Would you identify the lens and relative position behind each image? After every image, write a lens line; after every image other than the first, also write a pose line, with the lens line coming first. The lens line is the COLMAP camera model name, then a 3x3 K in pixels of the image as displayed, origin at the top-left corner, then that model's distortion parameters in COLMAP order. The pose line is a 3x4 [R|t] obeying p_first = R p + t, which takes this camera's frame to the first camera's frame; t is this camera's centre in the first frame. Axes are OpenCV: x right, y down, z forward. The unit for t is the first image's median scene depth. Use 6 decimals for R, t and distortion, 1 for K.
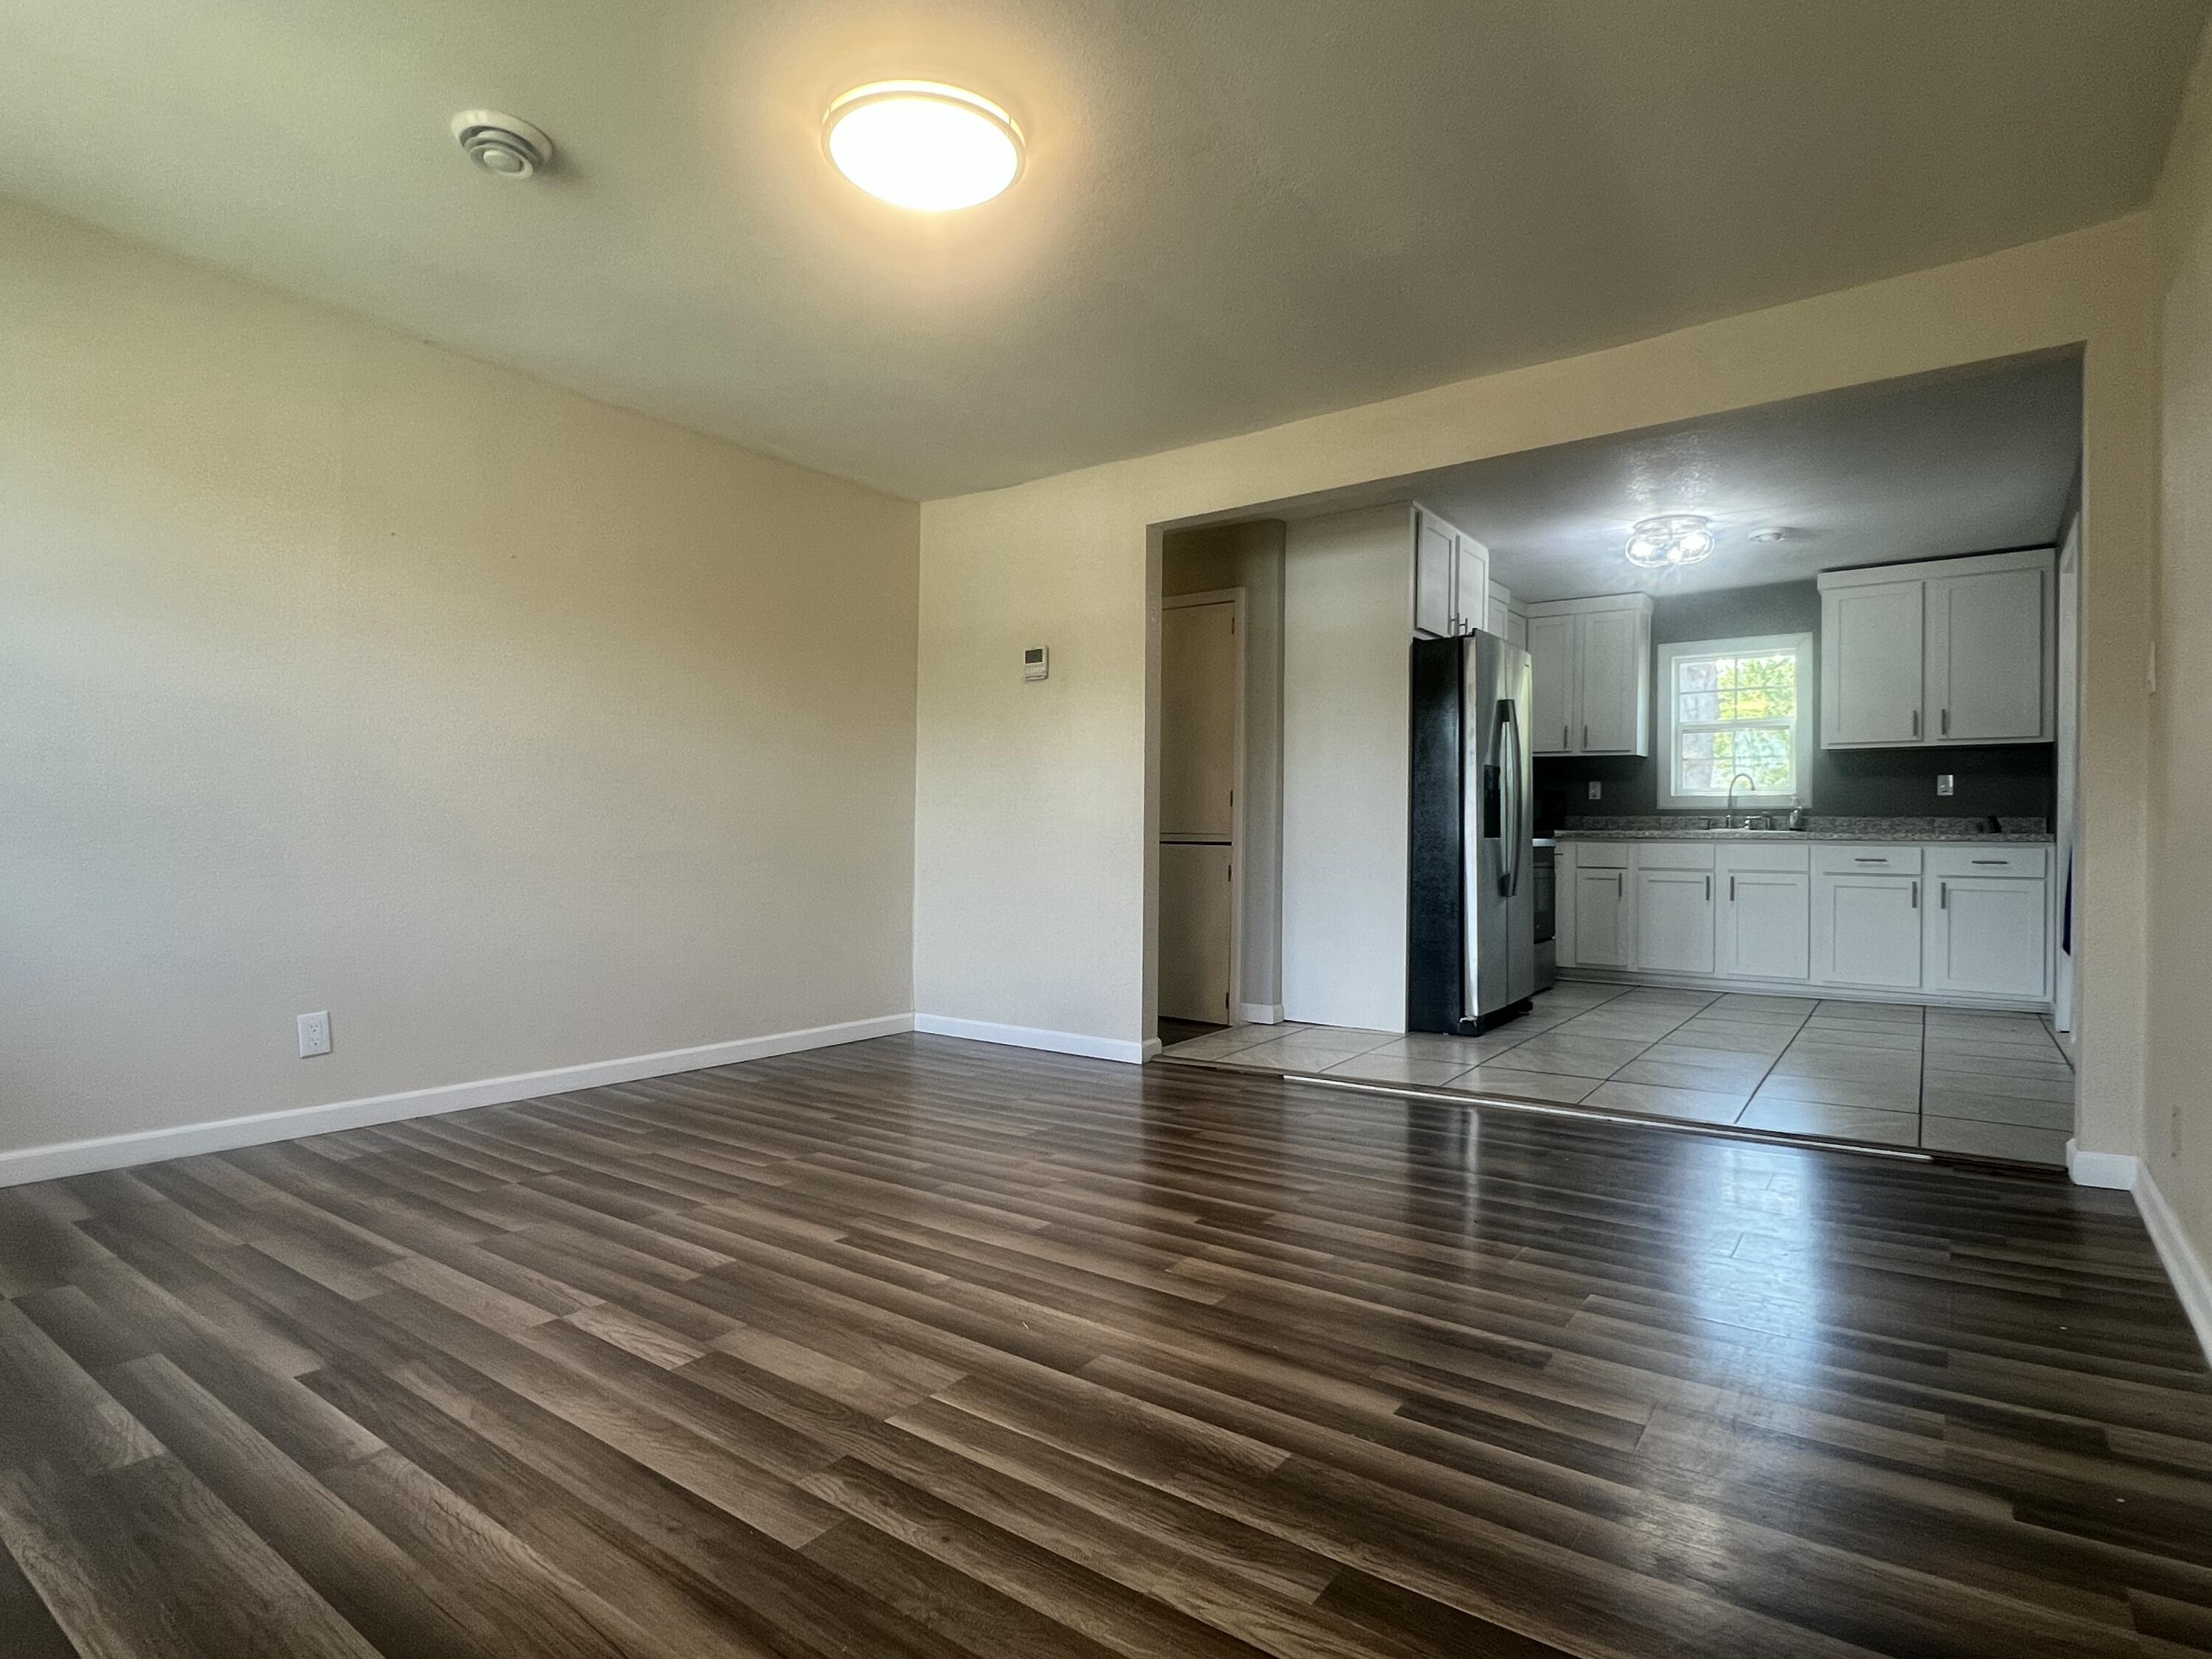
lens RADIAL K [[1164.1, 0, 1106.0], [0, 1164.1, 829.5], [0, 0, 1]] dist [-0.000254, -0.000125]
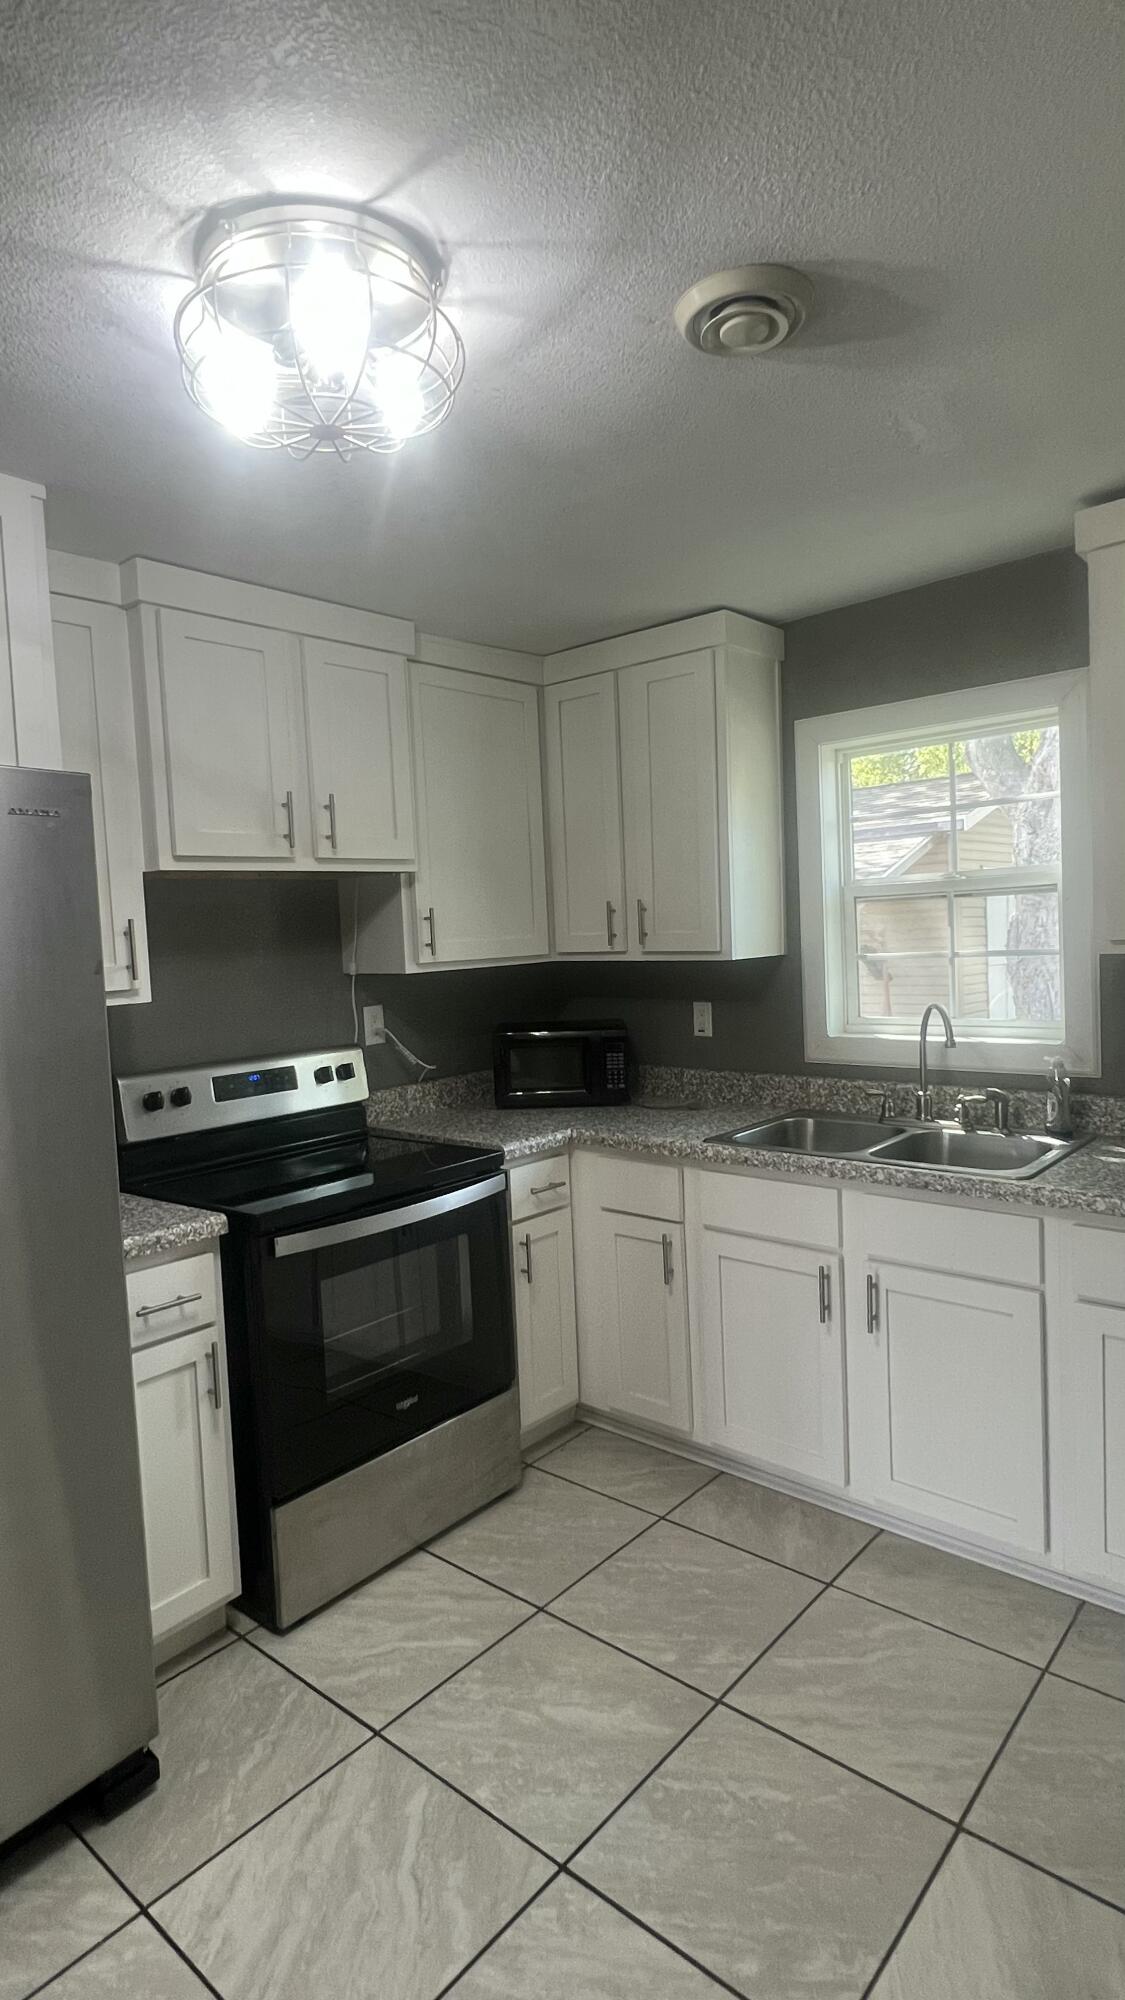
lens RADIAL K [[1062.1, 0, 562.5], [0, 1062.1, 1000.0], [0, 0, 1]] dist [0.002809, 0.000418]
pose [[0.995356, -0.049281, -0.082688, 0.434165], [0.054980, 0.996161, 0.068118, -0.083998], [0.079014, -0.072348, 0.994245, 0.582146]]
